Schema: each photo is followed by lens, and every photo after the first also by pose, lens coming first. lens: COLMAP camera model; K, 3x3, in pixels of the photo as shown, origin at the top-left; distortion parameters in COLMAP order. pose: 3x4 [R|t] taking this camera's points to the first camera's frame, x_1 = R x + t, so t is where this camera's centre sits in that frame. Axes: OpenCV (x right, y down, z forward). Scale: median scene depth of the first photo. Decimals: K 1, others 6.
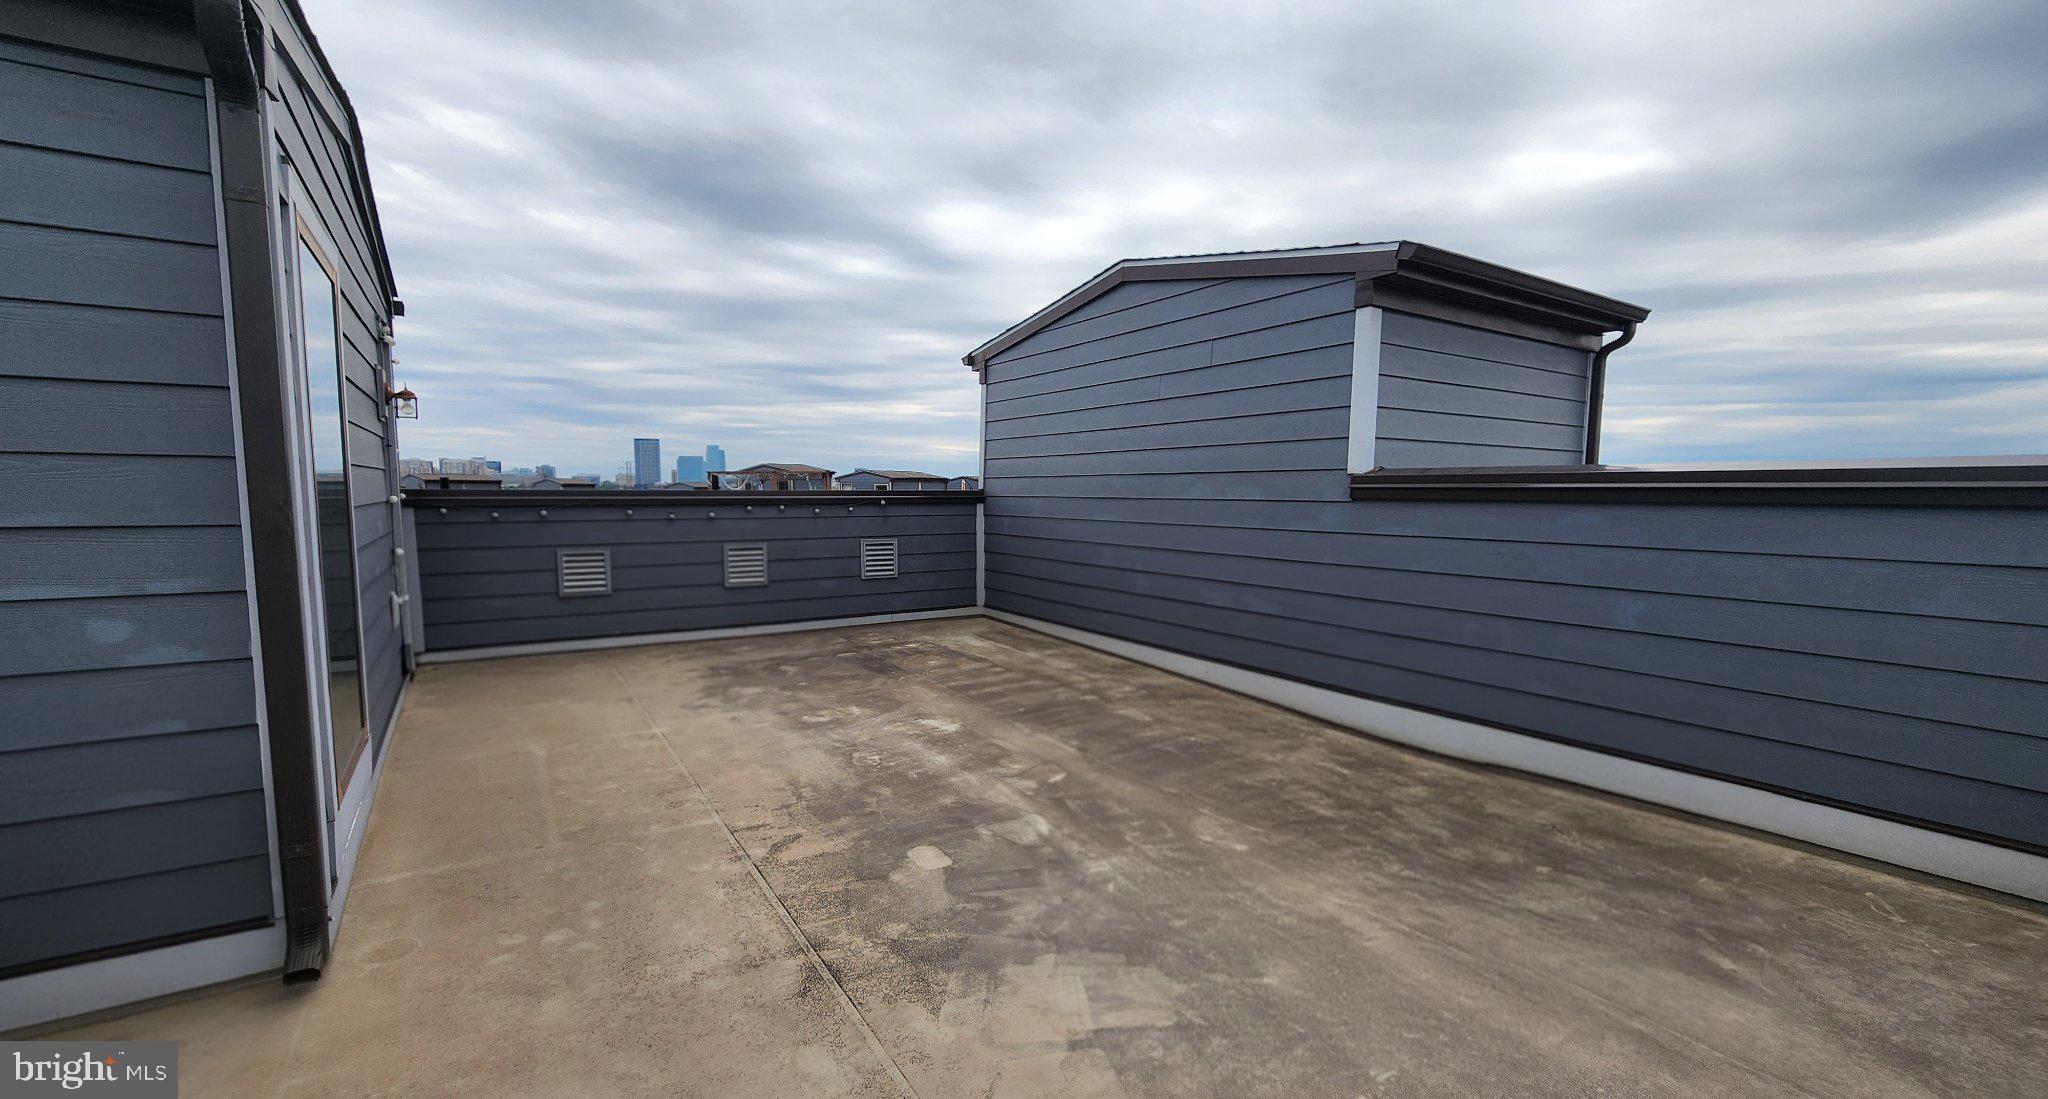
lens RADIAL K [[841.3, 0, 1035.7], [0, 841.3, 561.3], [0, 0, 1]] dist [0.002712, 0.000310]
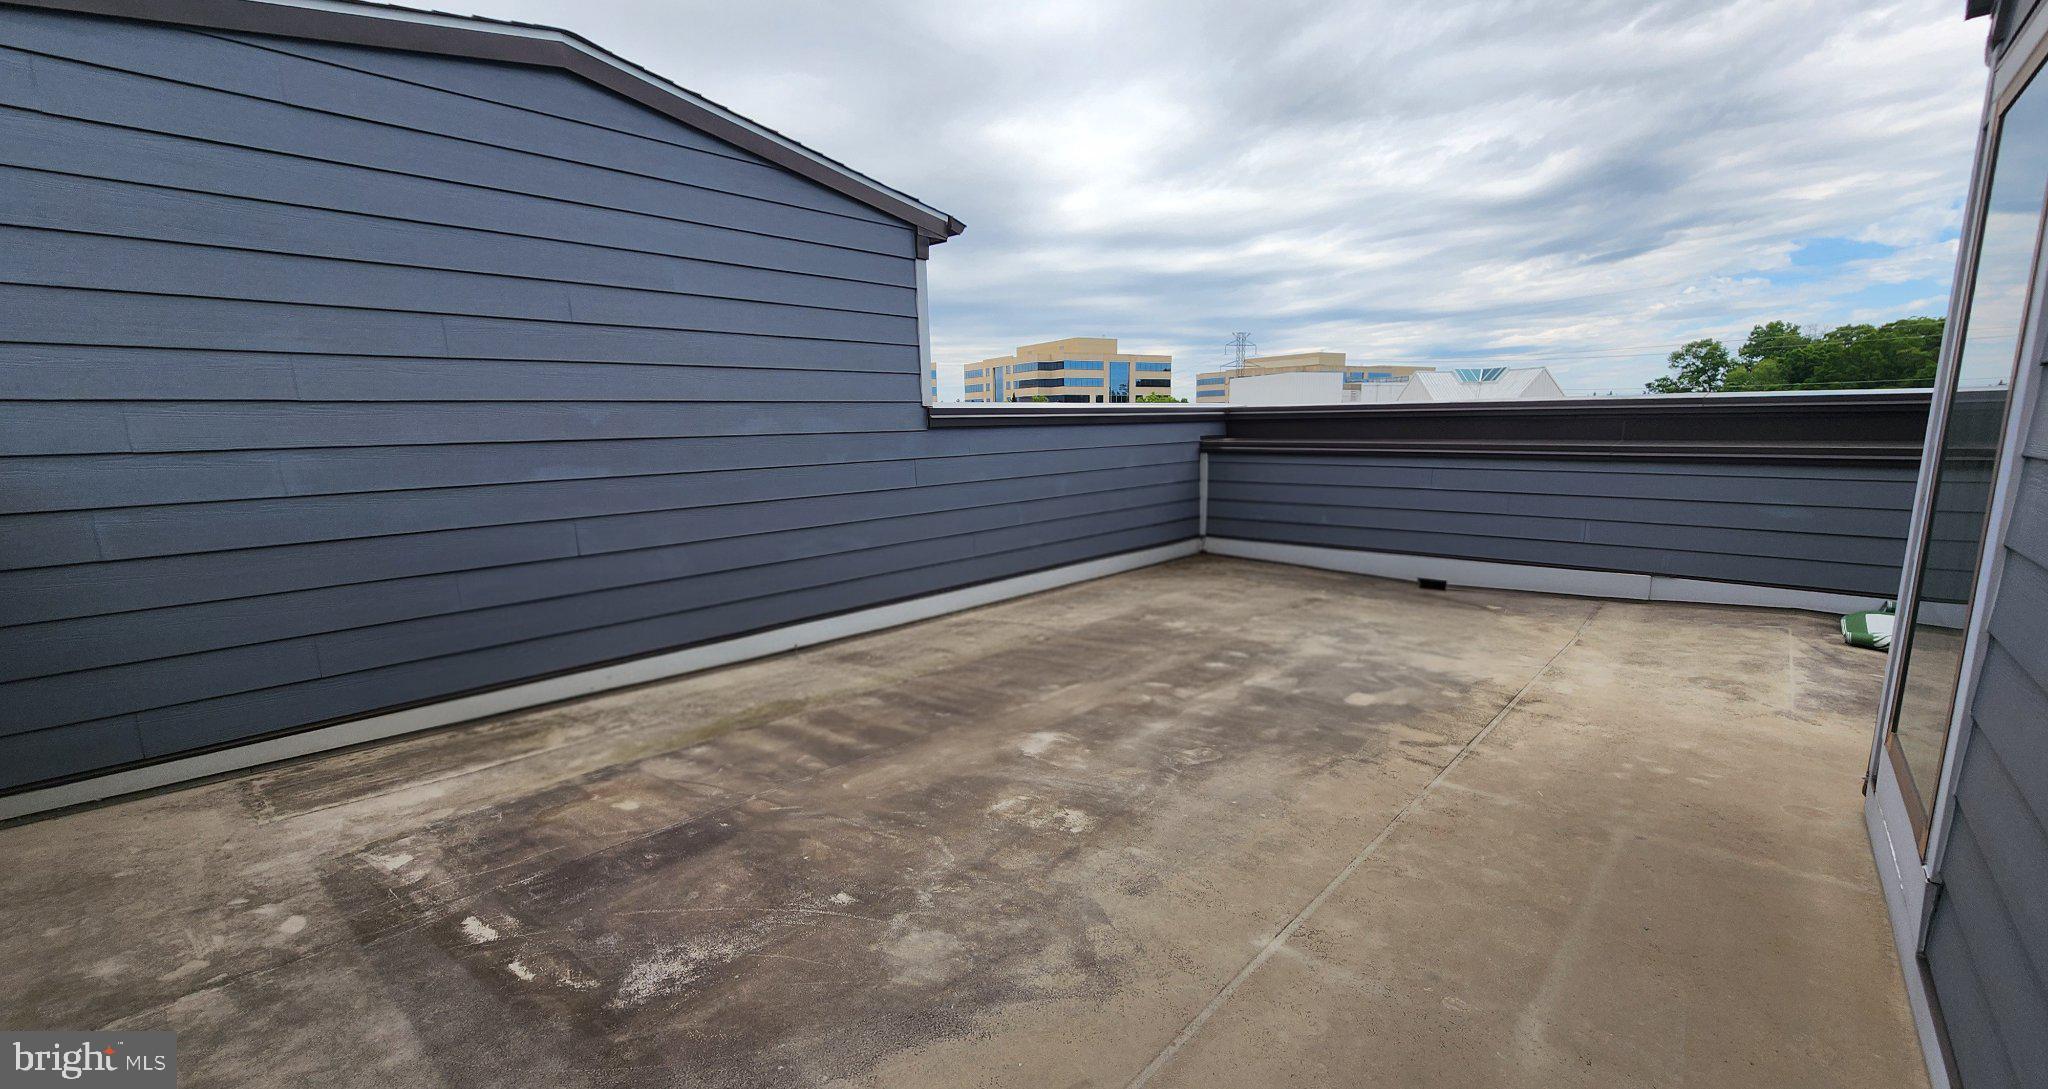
lens RADIAL K [[851.4, 0, 1031.1], [0, 851.4, 555.5], [0, 0, 1]] dist [0.004611, -0.000275]
pose [[-0.266848, -0.153201, 0.951484, -0.829267], [0.092984, 0.978585, 0.183642, -0.108368], [-0.959242, 0.137477, -0.246888, 1.216735]]
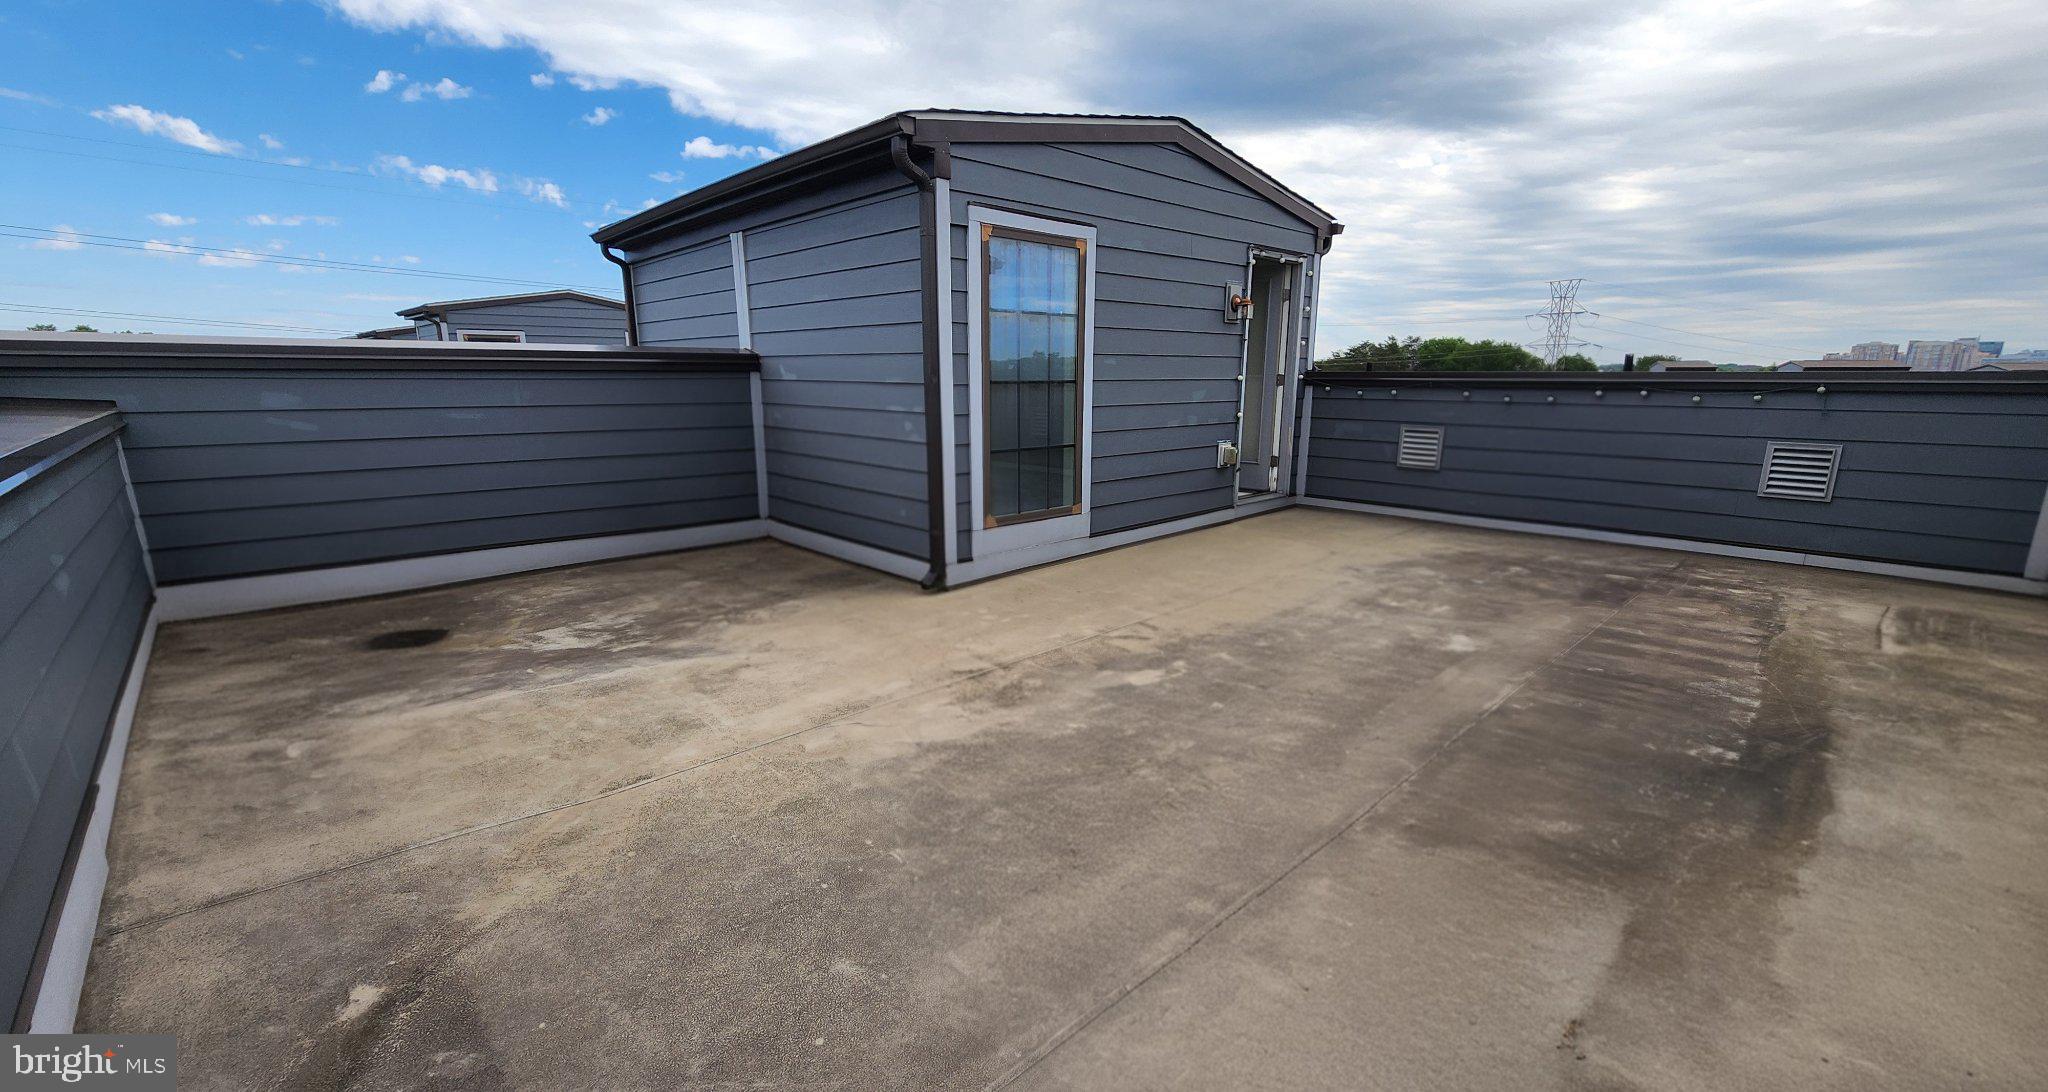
lens RADIAL K [[851.4, 0, 1028.1], [0, 851.4, 550.2], [0, 0, 1]] dist [0.004611, -0.000275]
pose [[0.169971, 0.195778, -0.965806, 0.668316], [-0.086081, 0.979270, 0.183358, -0.023229], [0.981682, 0.051972, 0.183300, 0.410800]]
